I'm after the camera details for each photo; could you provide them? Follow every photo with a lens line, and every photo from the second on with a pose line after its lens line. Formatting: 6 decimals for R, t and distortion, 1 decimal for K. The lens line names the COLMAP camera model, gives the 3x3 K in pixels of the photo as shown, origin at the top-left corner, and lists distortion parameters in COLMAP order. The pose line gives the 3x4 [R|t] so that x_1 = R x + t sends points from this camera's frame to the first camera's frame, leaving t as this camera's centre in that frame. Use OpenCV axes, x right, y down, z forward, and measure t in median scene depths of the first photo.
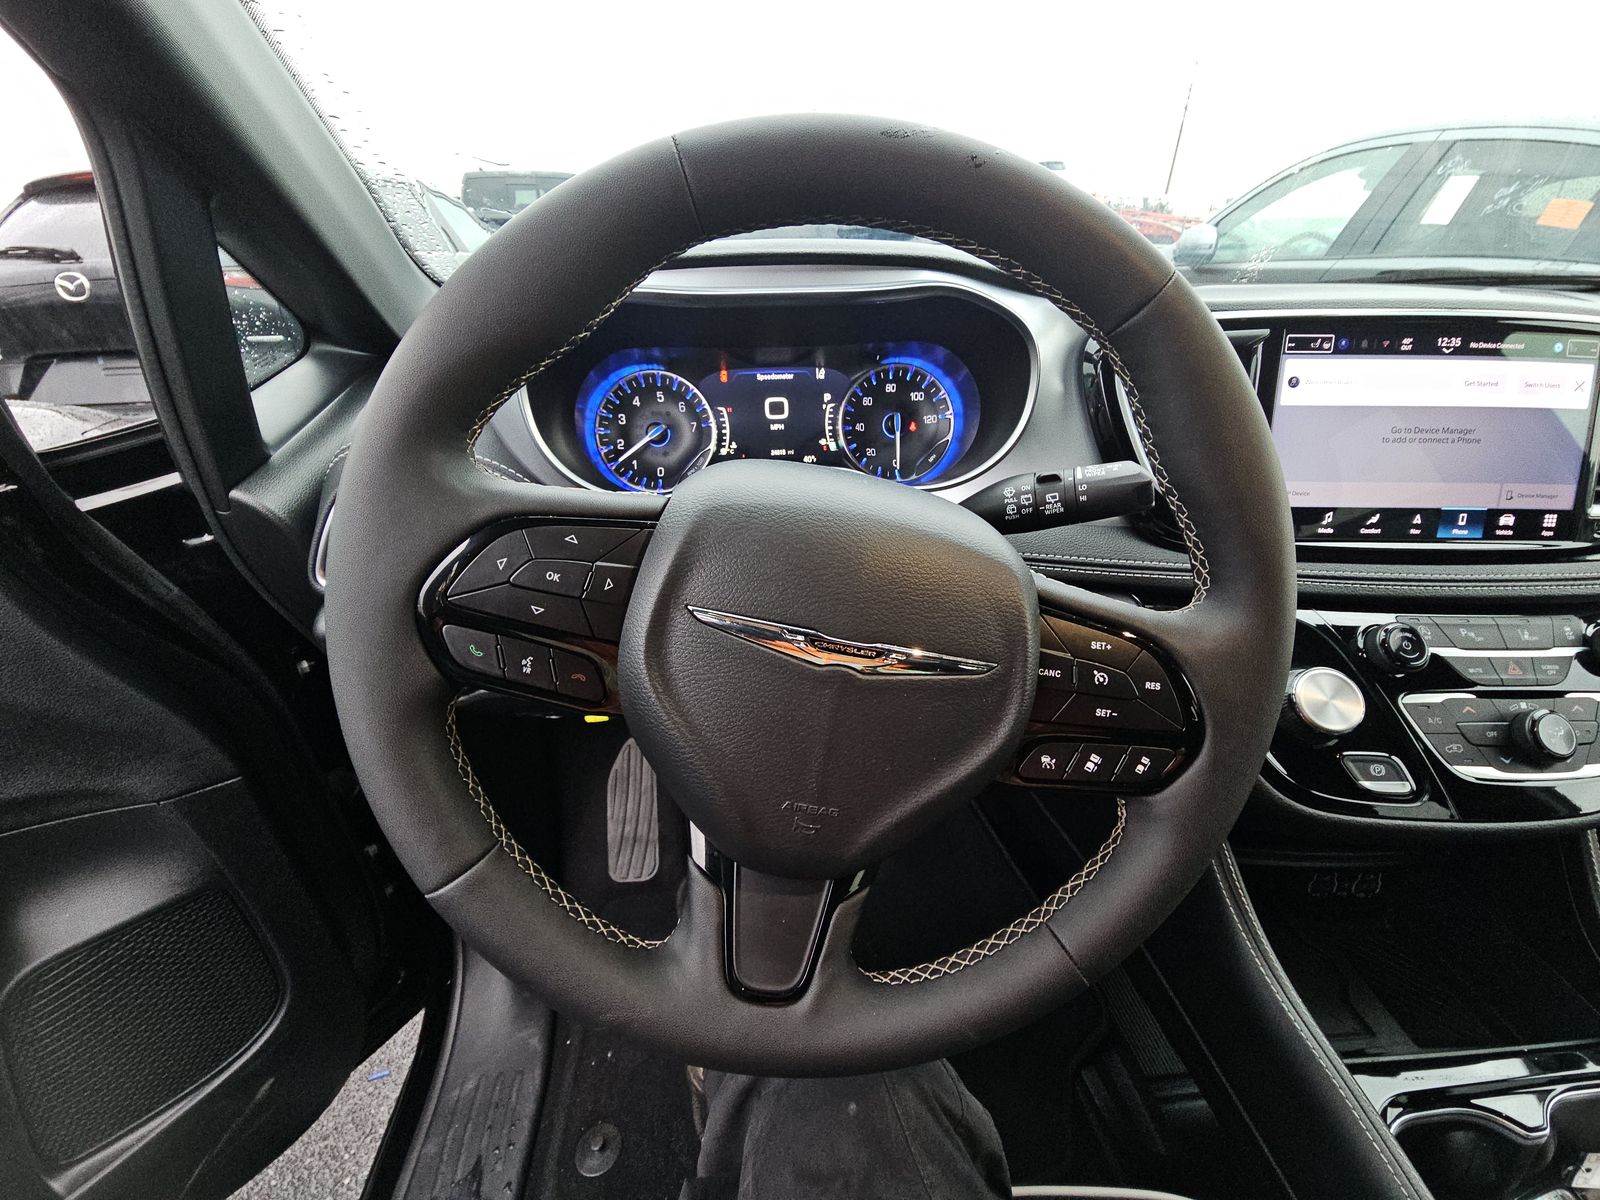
lens RADIAL K [[637.9, 0, 800.8], [0, 637.9, 604.1], [0, 0, 1]] dist [0.003617, -0.004499]
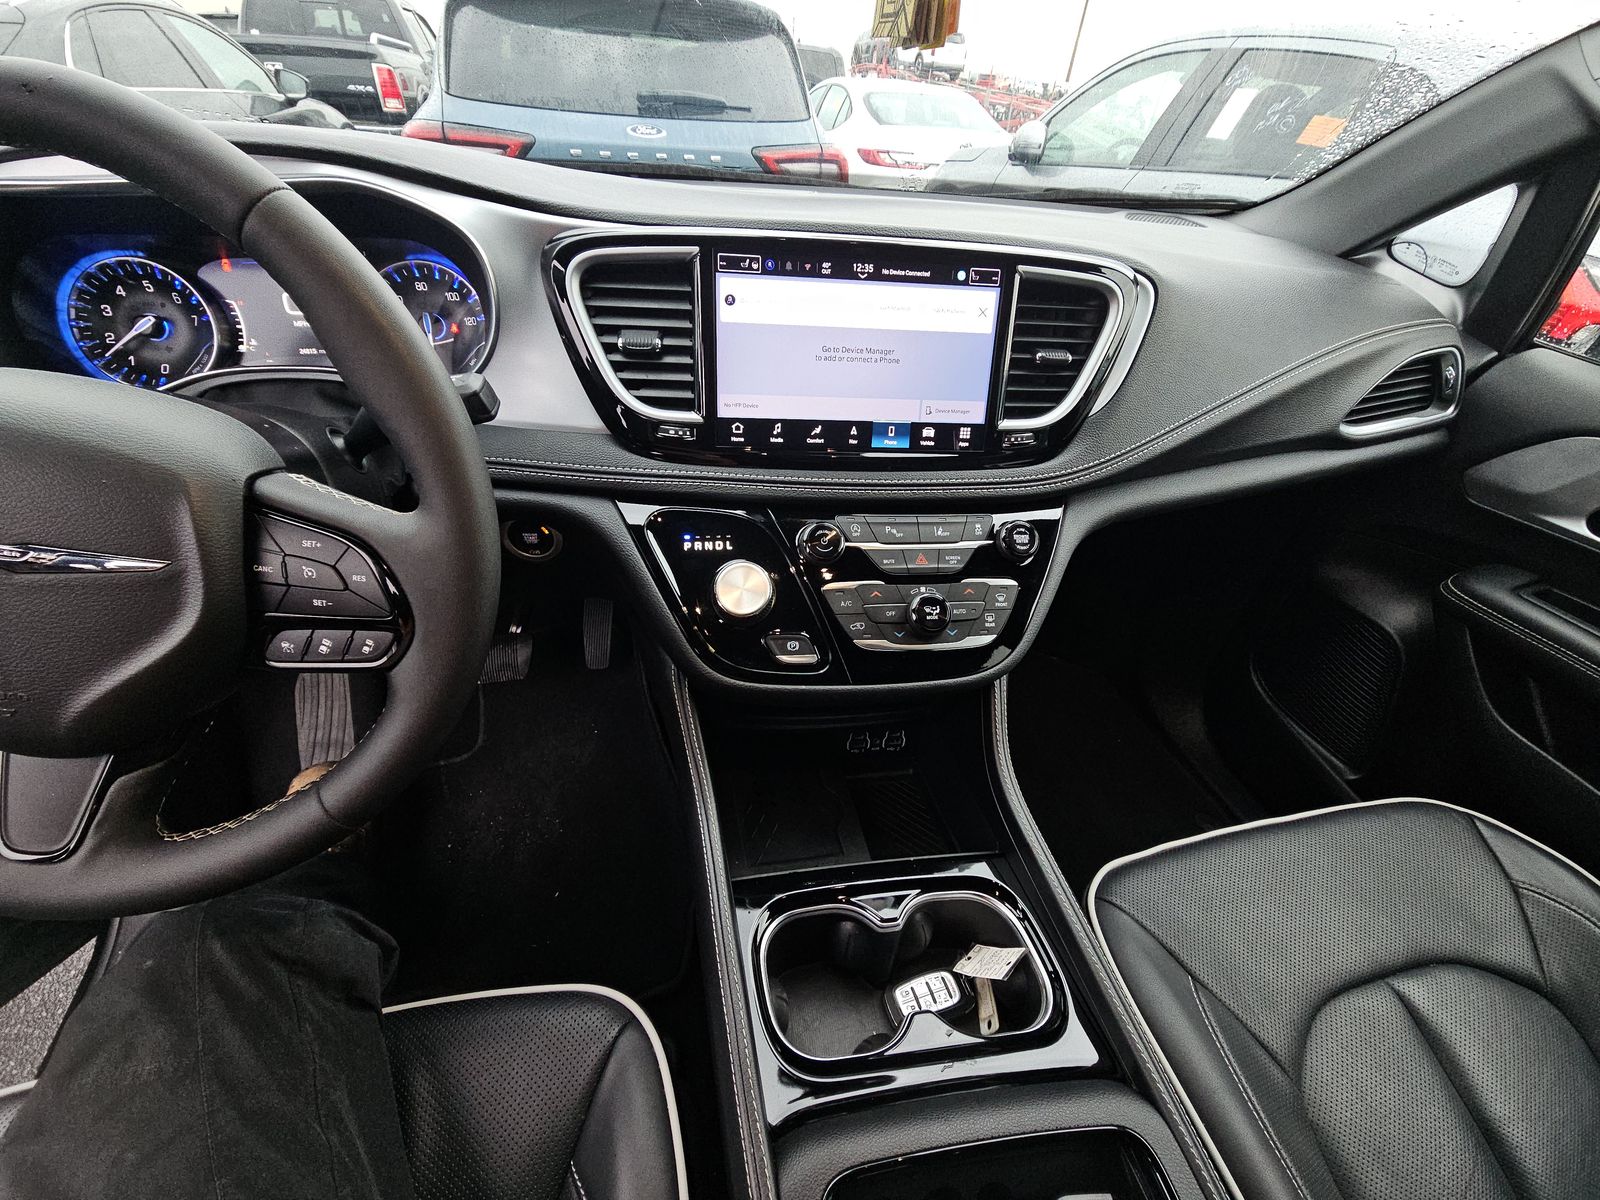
lens RADIAL K [[637.9, 0, 805.8], [0, 637.9, 598.9], [0, 0, 1]] dist [0.003617, -0.004499]
pose [[0.988427, -0.026835, 0.149303, 0.585879], [0.005397, 0.989827, 0.142176, 0.002405], [-0.151600, -0.139725, 0.978516, -0.126581]]
